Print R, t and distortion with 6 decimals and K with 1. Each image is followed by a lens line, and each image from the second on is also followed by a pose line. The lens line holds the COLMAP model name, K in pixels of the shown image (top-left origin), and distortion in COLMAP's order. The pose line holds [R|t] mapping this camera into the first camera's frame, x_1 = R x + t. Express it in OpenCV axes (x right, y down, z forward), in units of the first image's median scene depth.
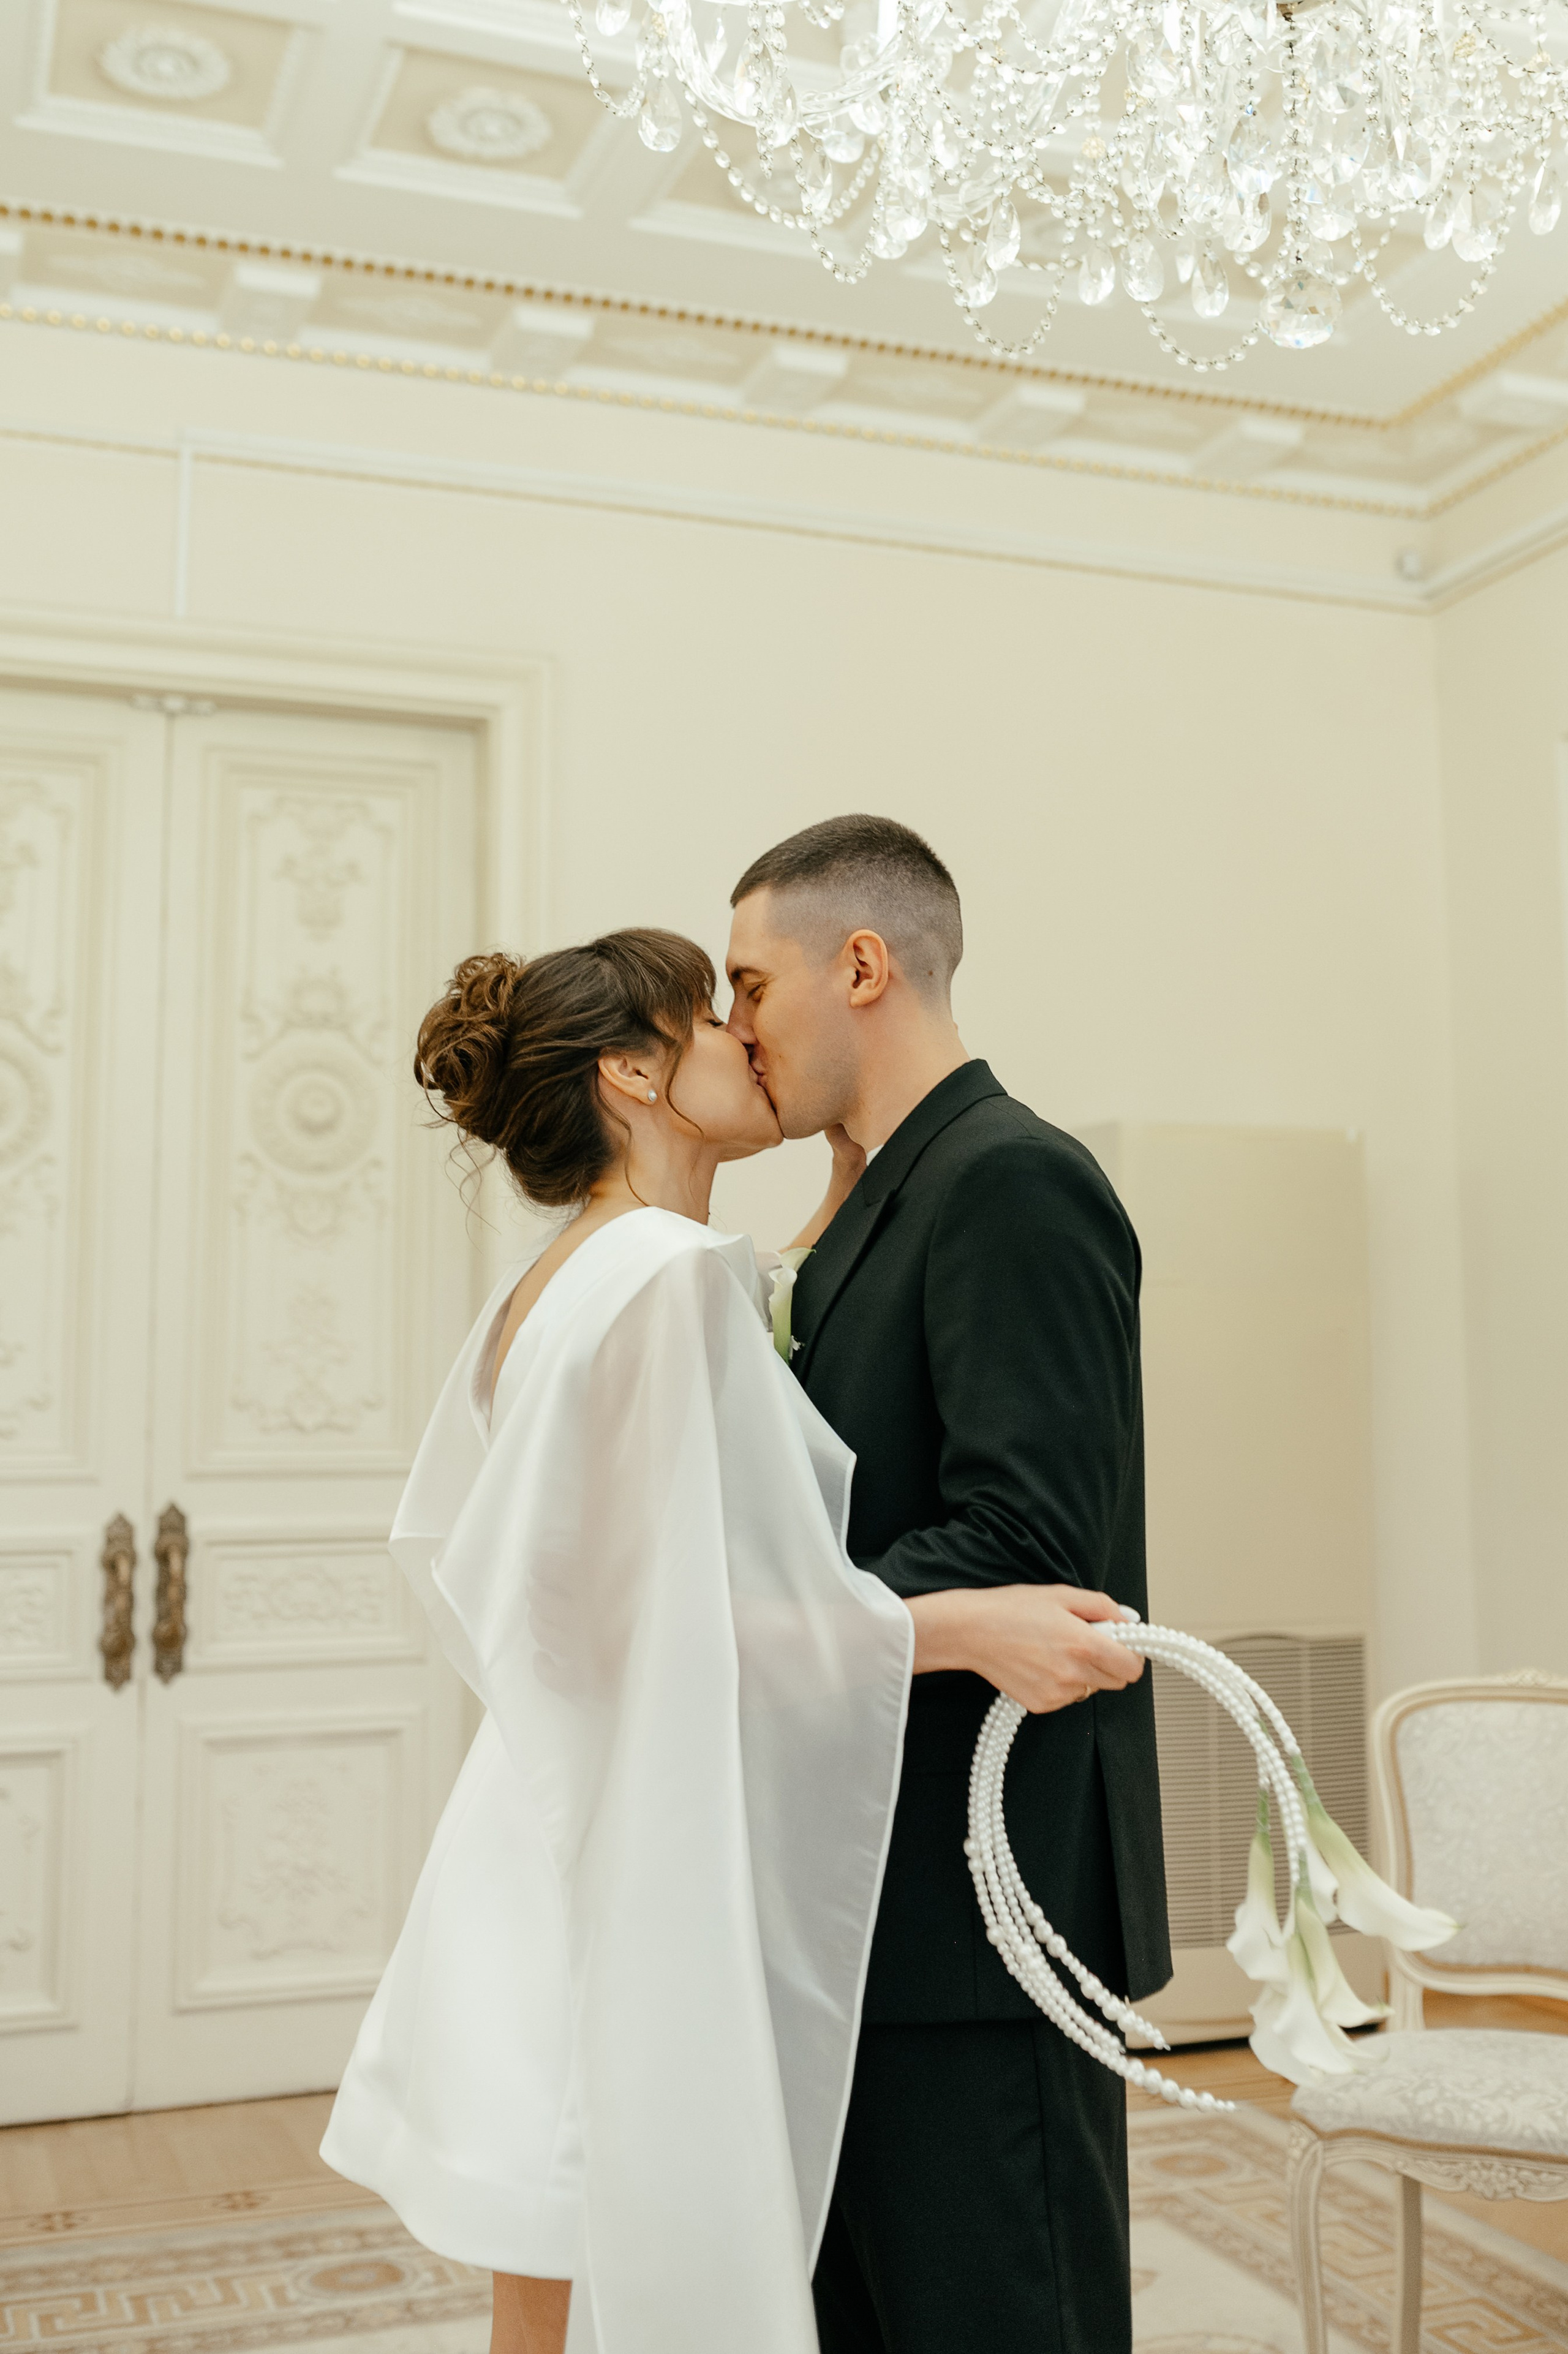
lens RADIAL K [[2354.3, 0, 785.3], [0, 2354.3, 1086.6], [0, 0, 1]] dist [-0.006079, 0.000000]
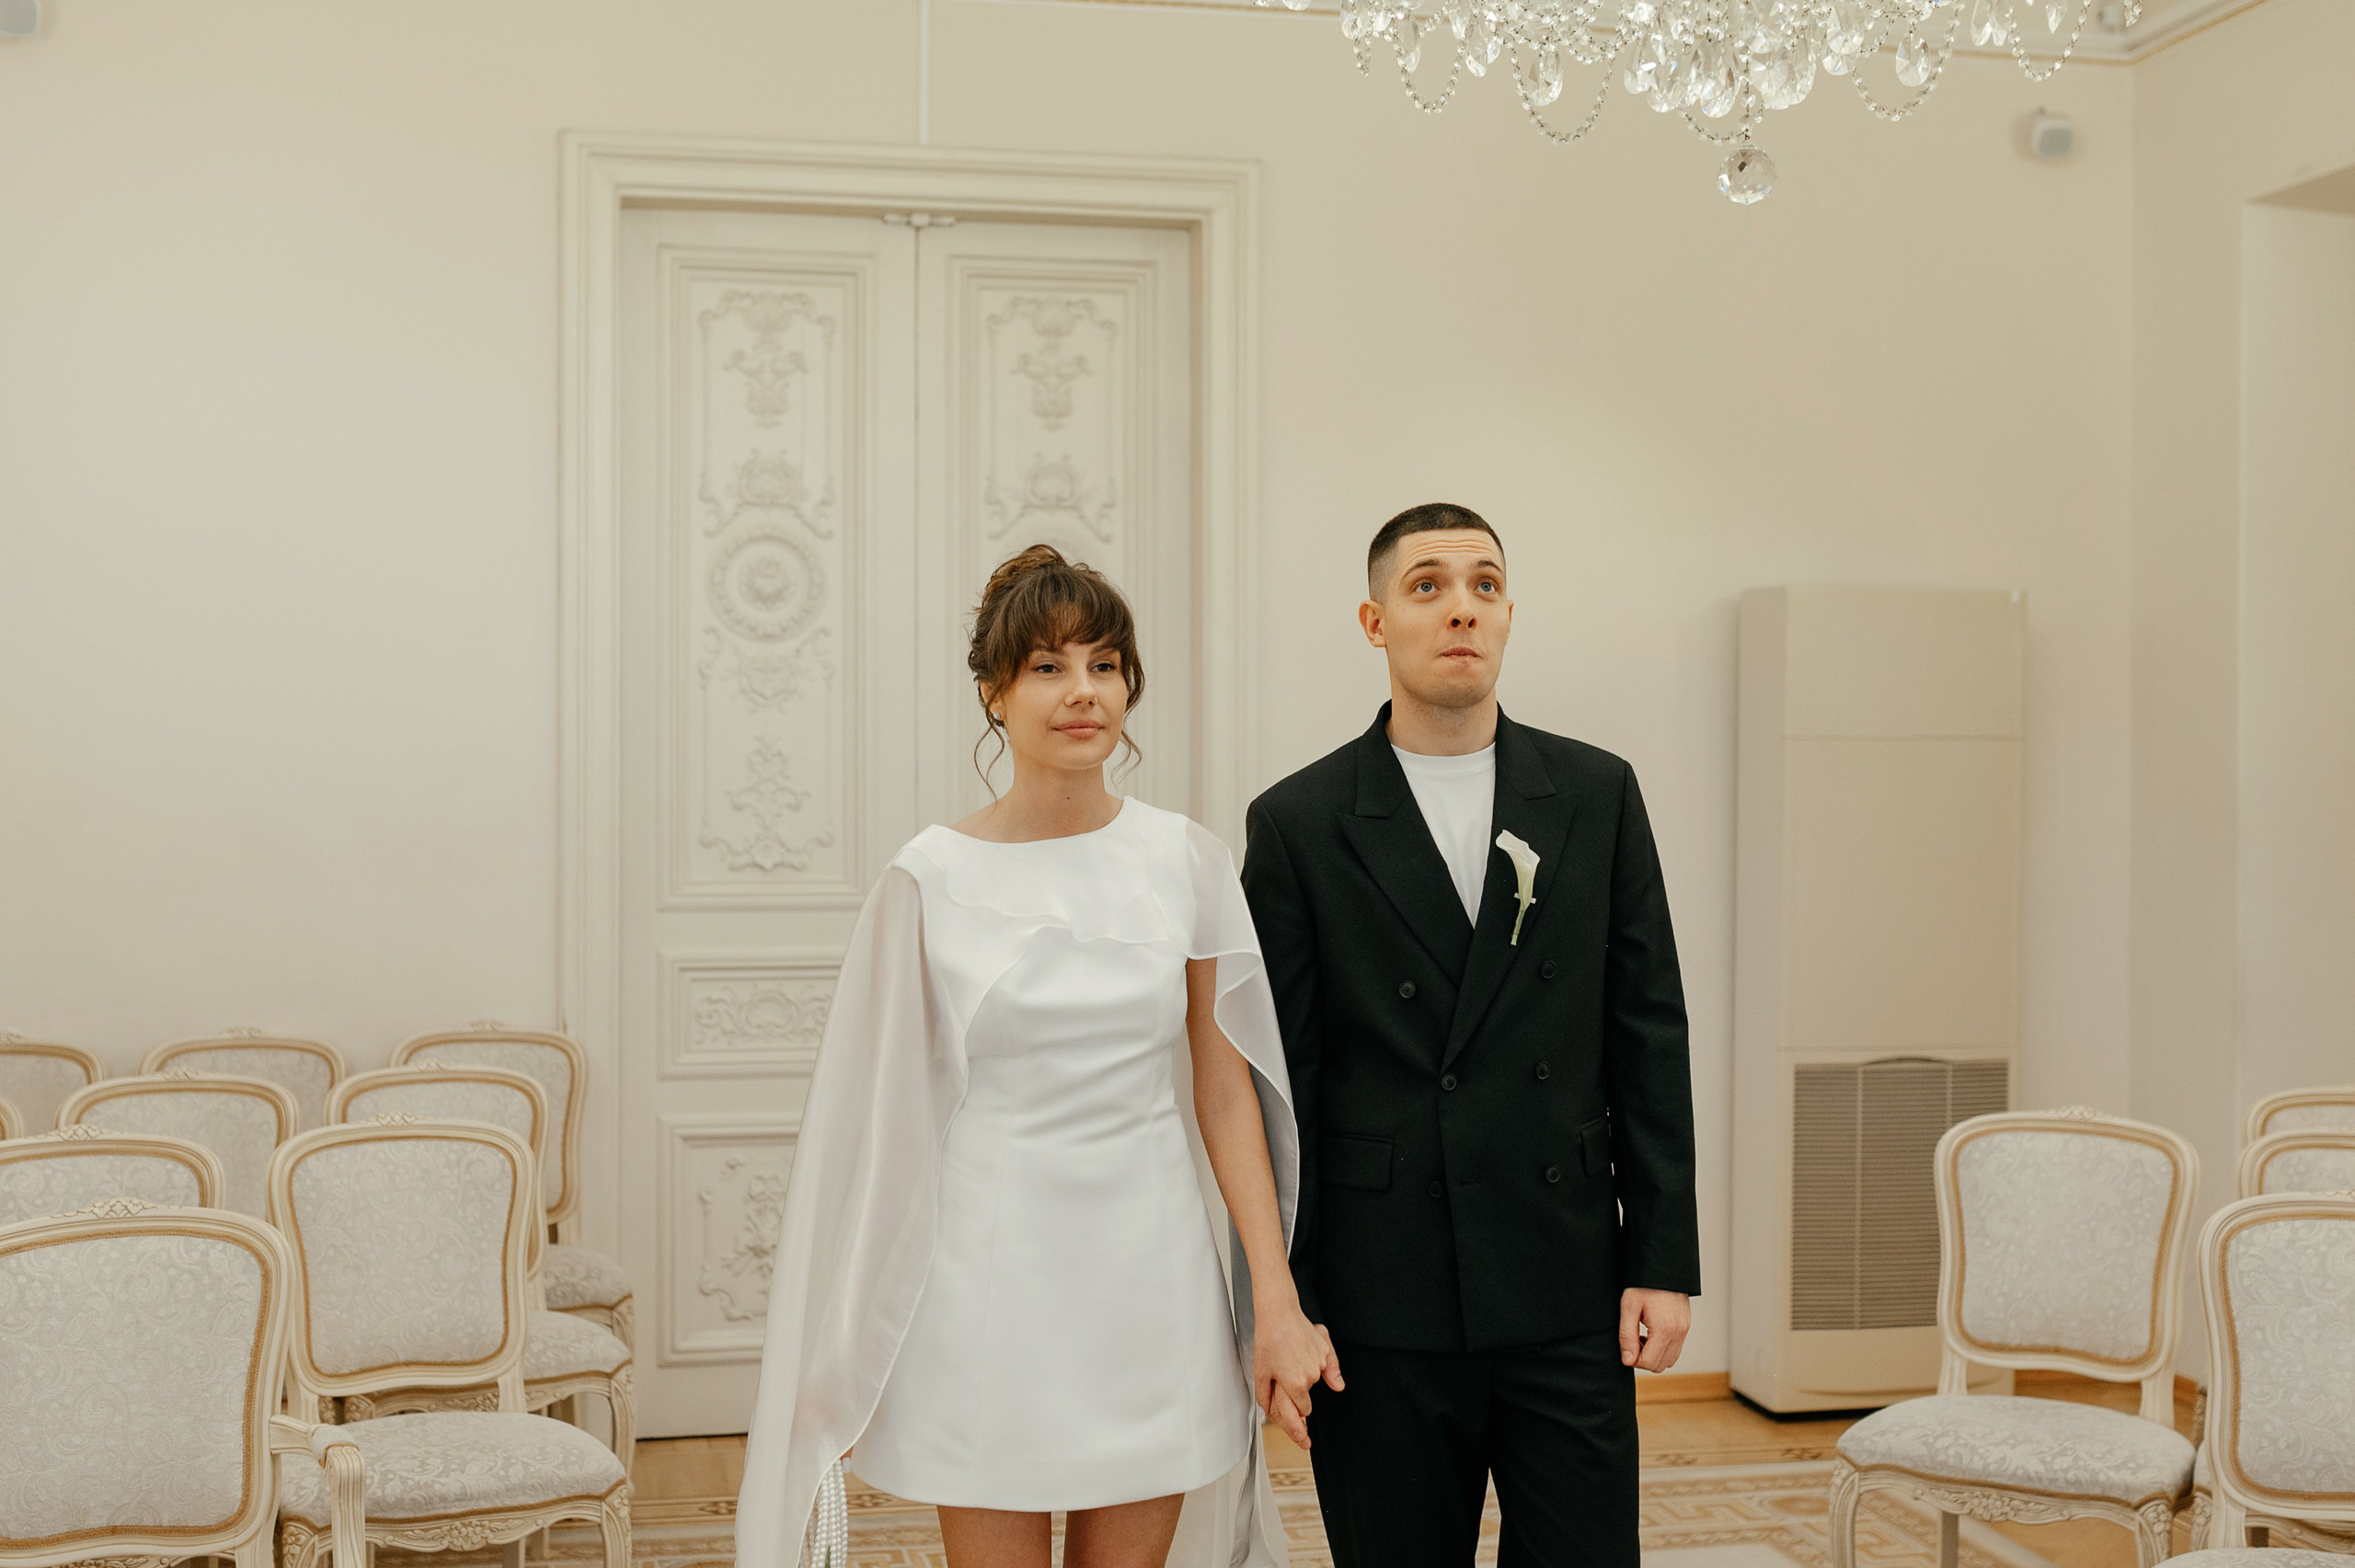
lens RADIAL K [[2355.0, 0, 1174.7], [0, 2355.0, 793.8], [0, 0, 1]] dist [-0.006079, 0.000000]
pose [[0.989646, 0.007218, -0.143350, 0.037079], [0.011693, 0.991361, 0.130641, -0.065640], [0.143055, -0.130965, 0.981012, -0.196611]]
